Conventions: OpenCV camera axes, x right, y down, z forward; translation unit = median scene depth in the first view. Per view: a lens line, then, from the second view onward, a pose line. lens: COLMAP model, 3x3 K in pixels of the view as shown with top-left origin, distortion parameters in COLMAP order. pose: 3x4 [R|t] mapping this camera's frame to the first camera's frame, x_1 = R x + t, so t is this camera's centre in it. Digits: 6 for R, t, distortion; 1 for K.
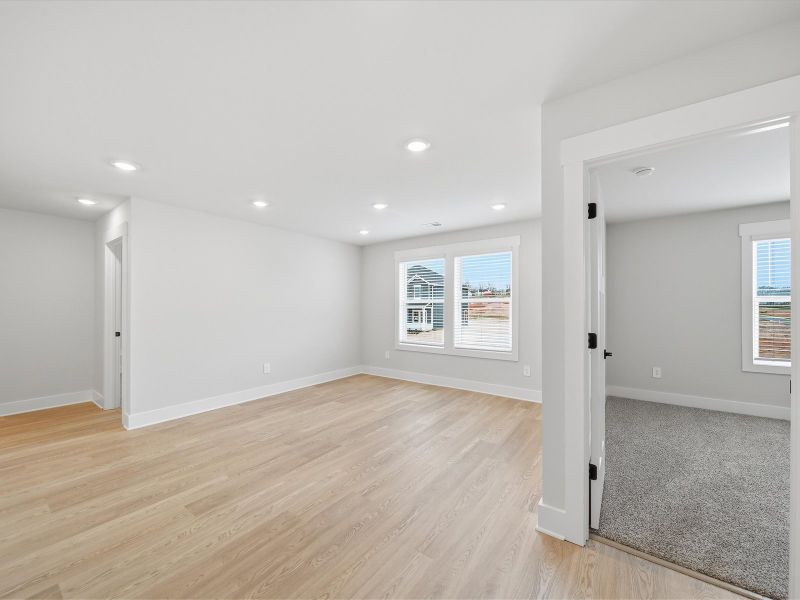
lens RADIAL K [[322.6, 0, 402.1], [0, 322.6, 305.3], [0, 0, 1]] dist [0.010201, -0.000268]
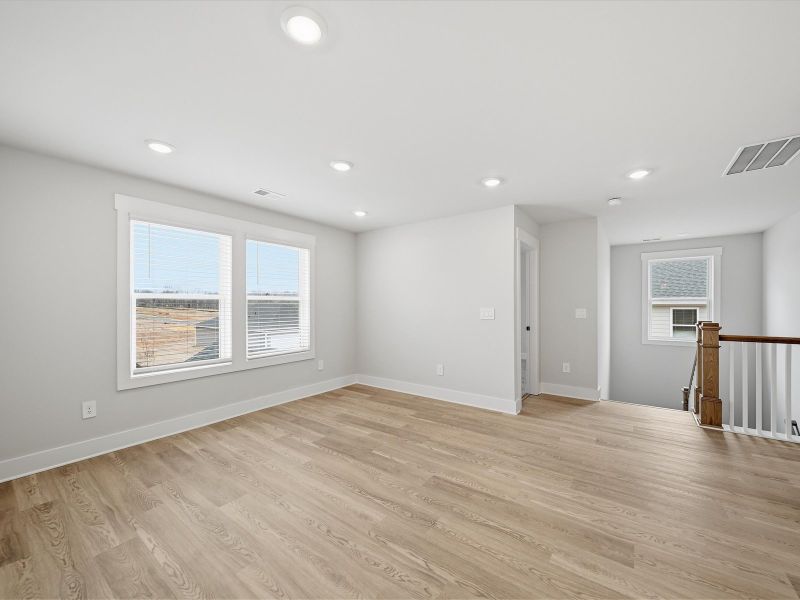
lens RADIAL K [[322.6, 0, 402.1], [0, 322.6, 305.3], [0, 0, 1]] dist [0.010201, -0.000268]
pose [[-0.007561, -0.002696, 0.999968, -0.957943], [-0.003396, 0.999991, 0.002670, 0.003444], [-0.999966, -0.003375, -0.007570, 1.040286]]
